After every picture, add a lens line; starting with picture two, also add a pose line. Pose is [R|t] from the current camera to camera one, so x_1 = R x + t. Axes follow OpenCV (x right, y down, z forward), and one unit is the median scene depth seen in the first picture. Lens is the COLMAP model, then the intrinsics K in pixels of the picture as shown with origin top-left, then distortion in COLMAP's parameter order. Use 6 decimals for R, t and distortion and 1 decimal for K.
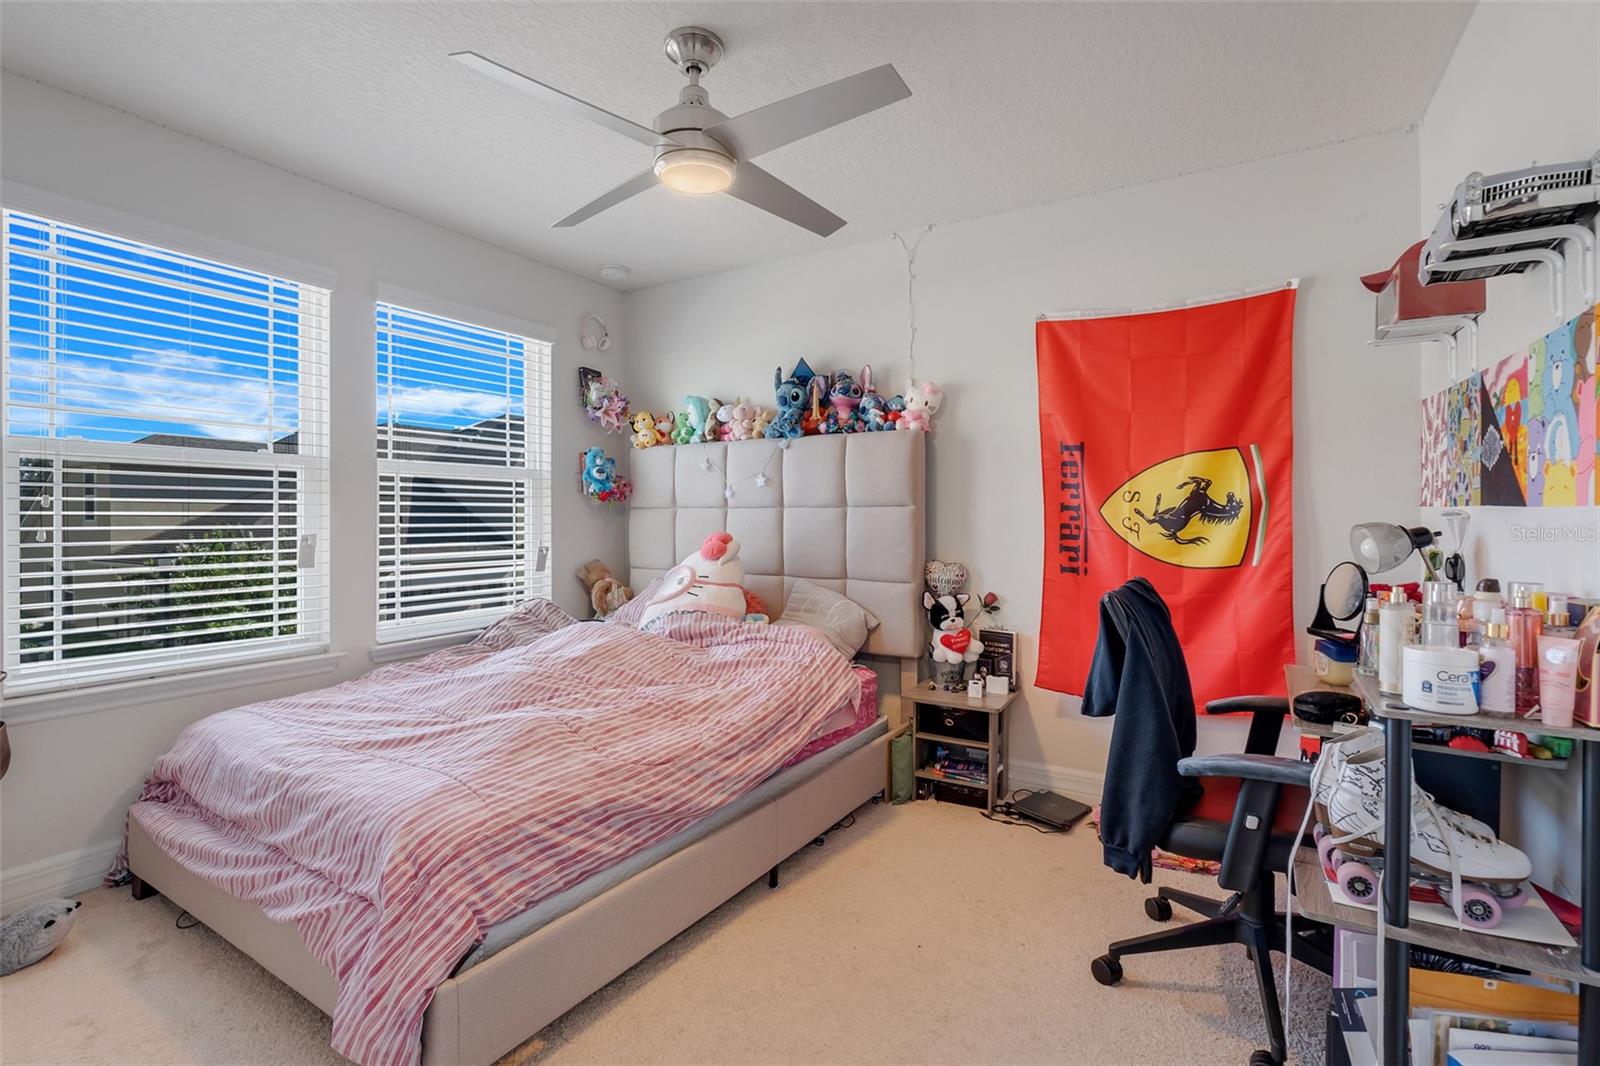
lens RADIAL K [[754.5, 0, 799.6], [0, 754.5, 515.1], [0, 0, 1]] dist [-0.001243, -0.000233]
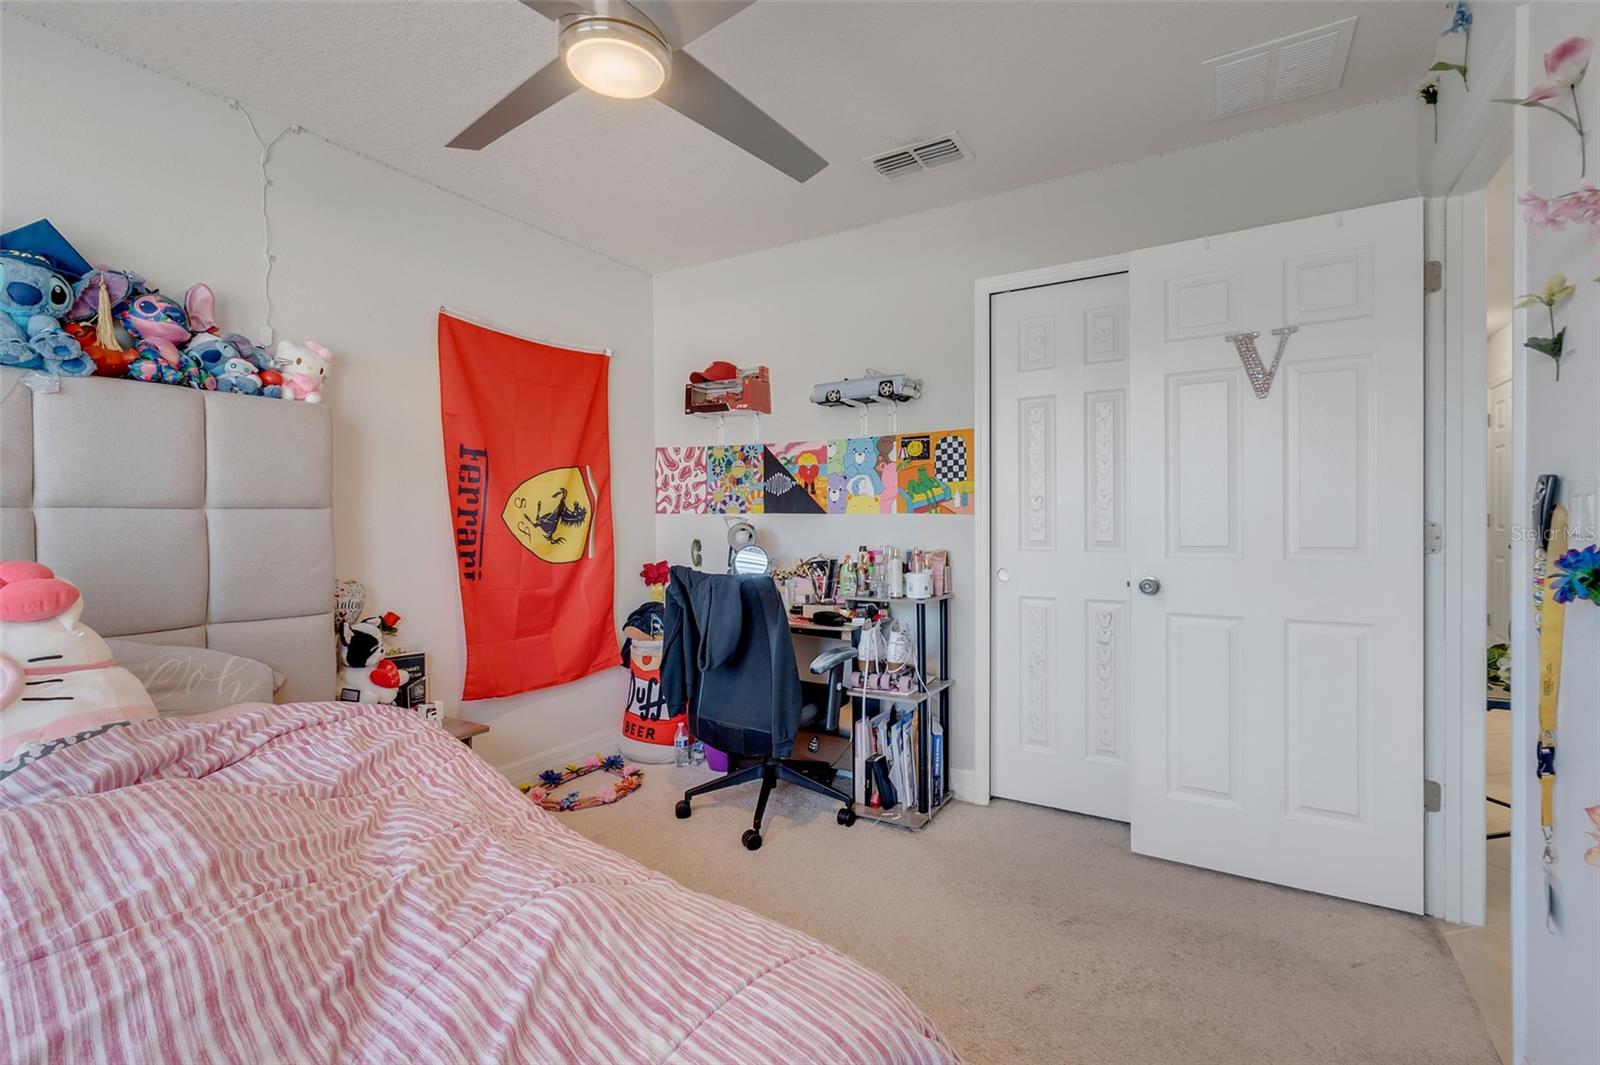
lens RADIAL K [[754.5, 0, 799.6], [0, 754.5, 514.6], [0, 0, 1]] dist [-0.001243, -0.000233]
pose [[-0.030734, 0.005951, 0.999510, -0.642230], [0.007380, 0.999956, -0.005727, 0.001729], [-0.999500, 0.007200, -0.030776, 0.601187]]
